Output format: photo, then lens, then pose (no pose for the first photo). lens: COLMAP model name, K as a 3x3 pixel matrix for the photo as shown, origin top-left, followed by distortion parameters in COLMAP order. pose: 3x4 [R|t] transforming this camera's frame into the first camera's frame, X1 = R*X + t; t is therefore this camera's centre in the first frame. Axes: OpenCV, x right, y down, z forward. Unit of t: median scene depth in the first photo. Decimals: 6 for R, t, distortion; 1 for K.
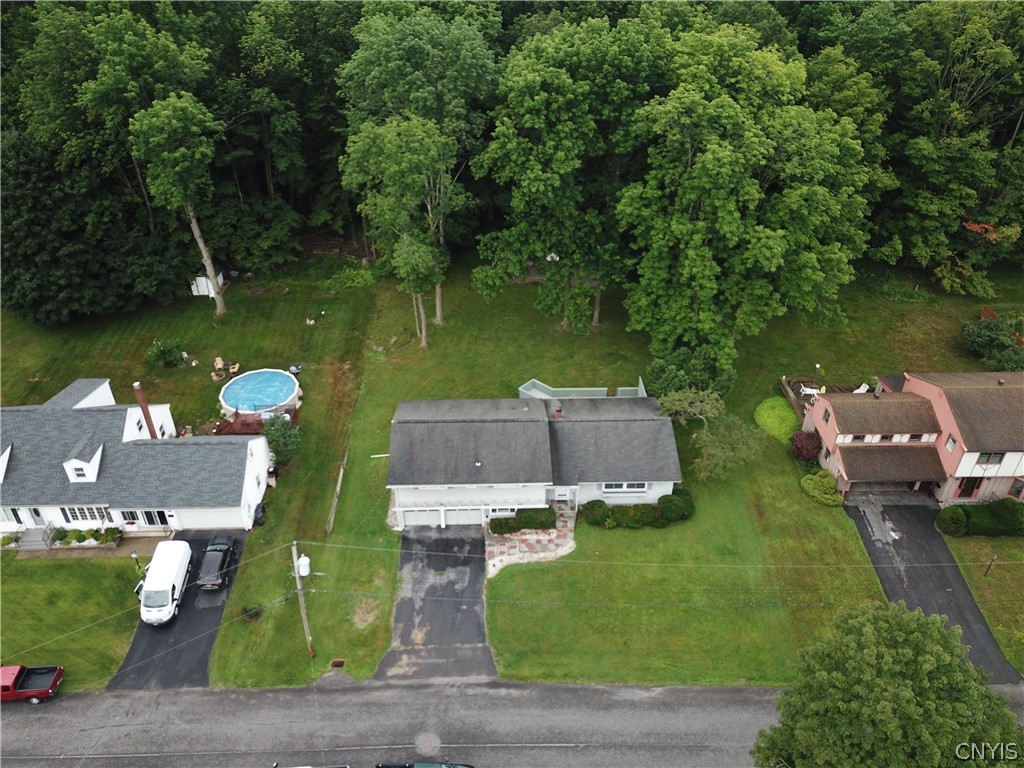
lens RADIAL K [[782.0, 0, 515.1], [0, 782.0, 375.5], [0, 0, 1]] dist [-0.008028, 0.007143]
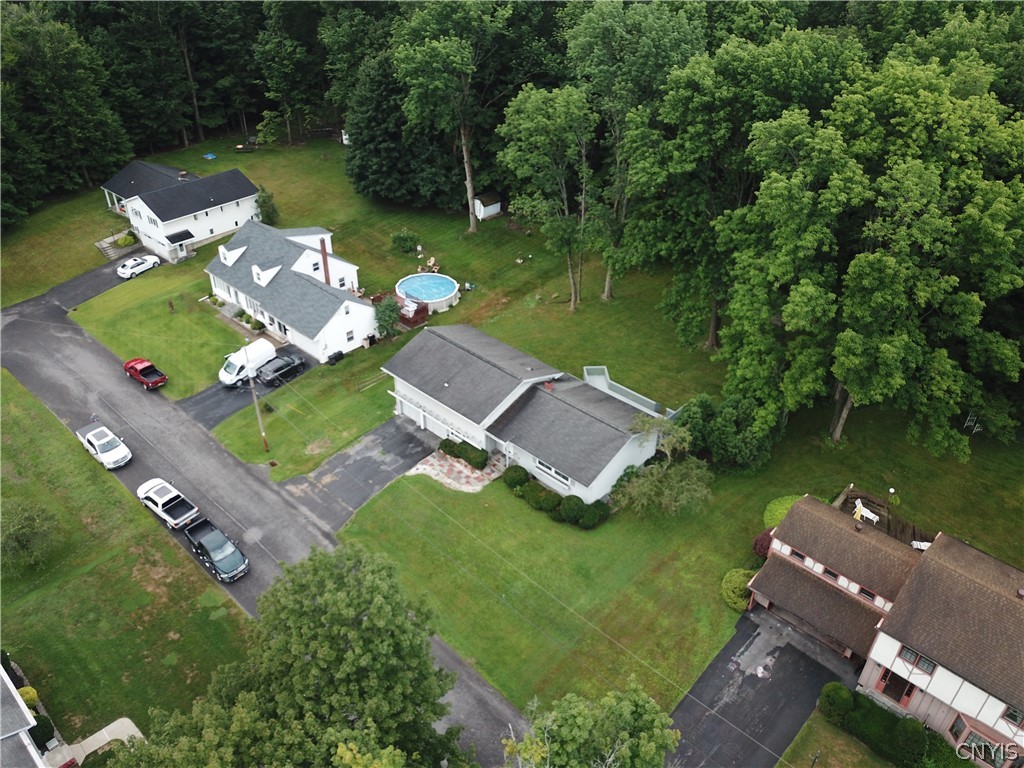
lens RADIAL K [[766.6, 0, 512.0], [0, 766.6, 384.0], [0, 0, 1]] dist [0.001886, -0.005574]
pose [[0.714705, 0.405107, -0.570163, 0.634573], [-0.406478, 0.903965, 0.132753, -0.070743], [0.569186, 0.136879, 0.810735, 0.151365]]
